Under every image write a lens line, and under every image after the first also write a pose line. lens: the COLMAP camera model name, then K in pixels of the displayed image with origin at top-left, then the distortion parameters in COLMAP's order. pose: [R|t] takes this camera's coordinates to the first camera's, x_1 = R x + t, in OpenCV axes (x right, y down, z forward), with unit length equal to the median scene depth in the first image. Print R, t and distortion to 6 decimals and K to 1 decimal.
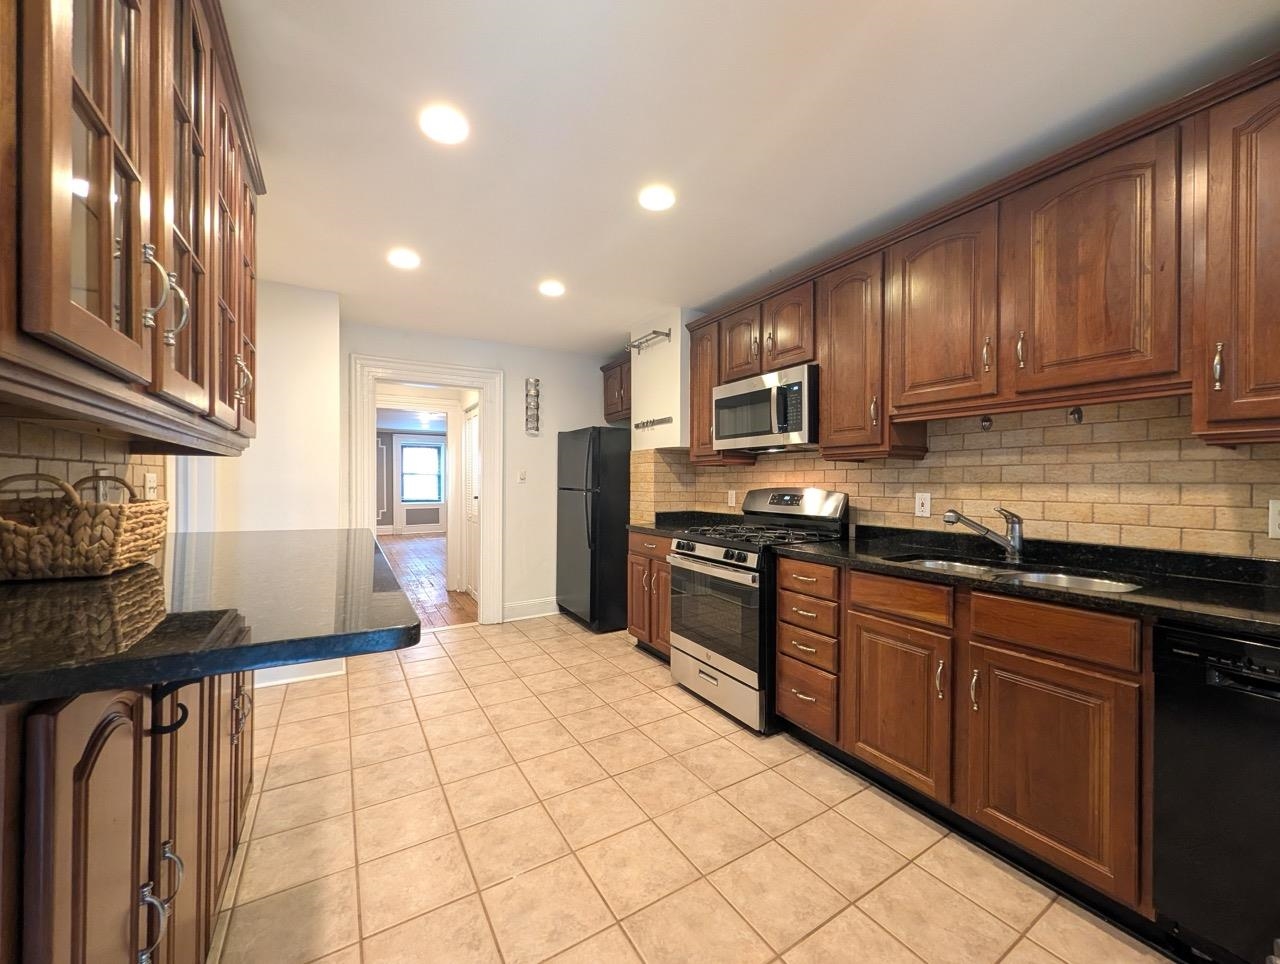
lens RADIAL K [[492.0, 0, 642.3], [0, 492.0, 483.7], [0, 0, 1]] dist [0.000237, 0.000257]
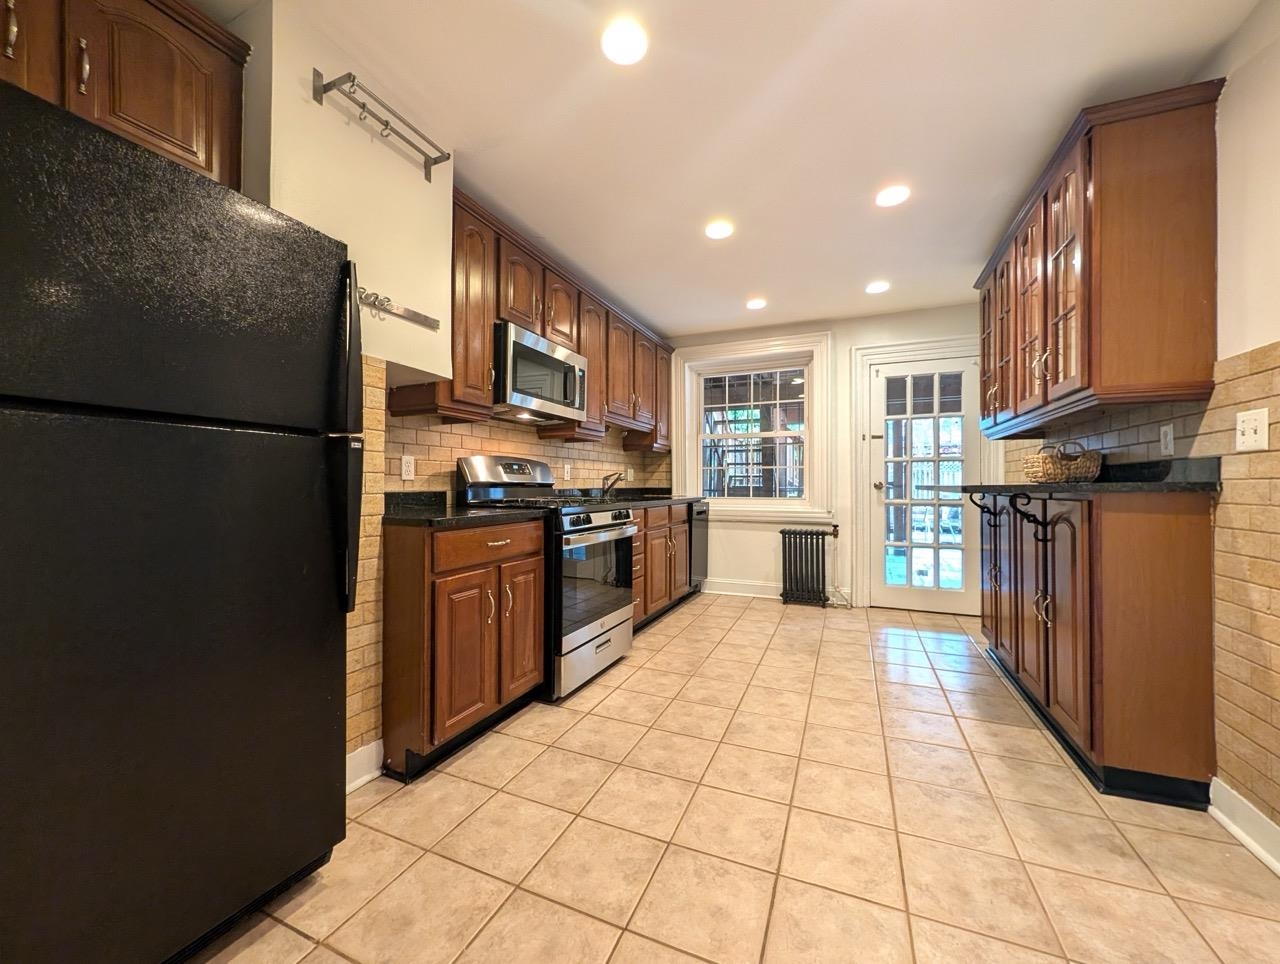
lens RADIAL K [[492.0, 0, 642.3], [0, 492.0, 483.7], [0, 0, 1]] dist [0.000237, 0.000257]
pose [[-0.578376, -0.003403, 0.815763, -0.754601], [-0.002183, 0.999994, 0.002624, 0.068688], [-0.815768, -0.000263, -0.578380, 1.588066]]
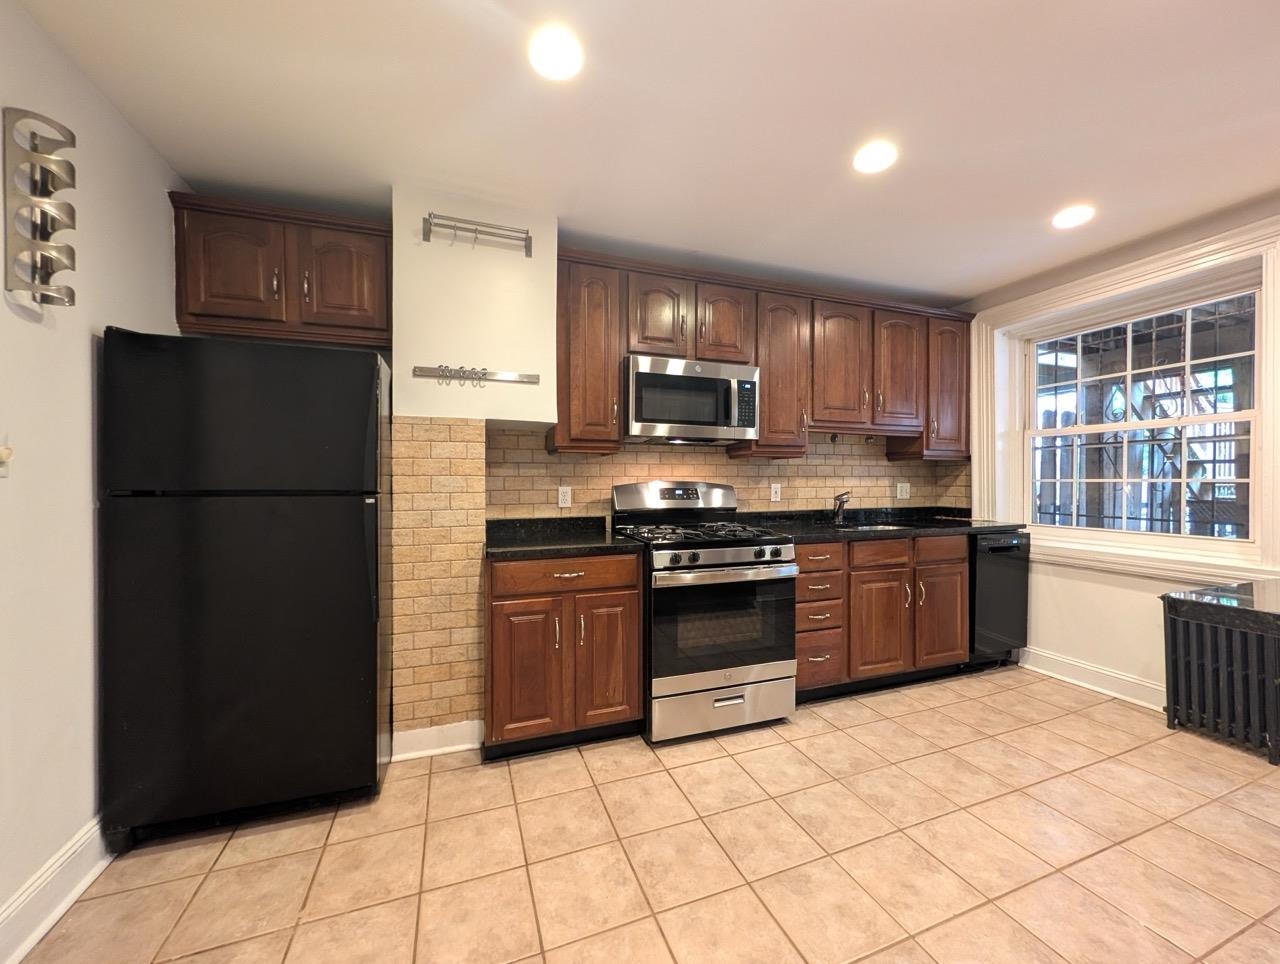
lens RADIAL K [[492.0, 0, 642.3], [0, 492.0, 483.7], [0, 0, 1]] dist [0.000237, 0.000257]
pose [[0.191525, -0.011406, 0.981422, -0.778147], [0.005040, 0.999931, 0.010638, 0.002157], [-0.981475, 0.002909, 0.191569, 1.035229]]
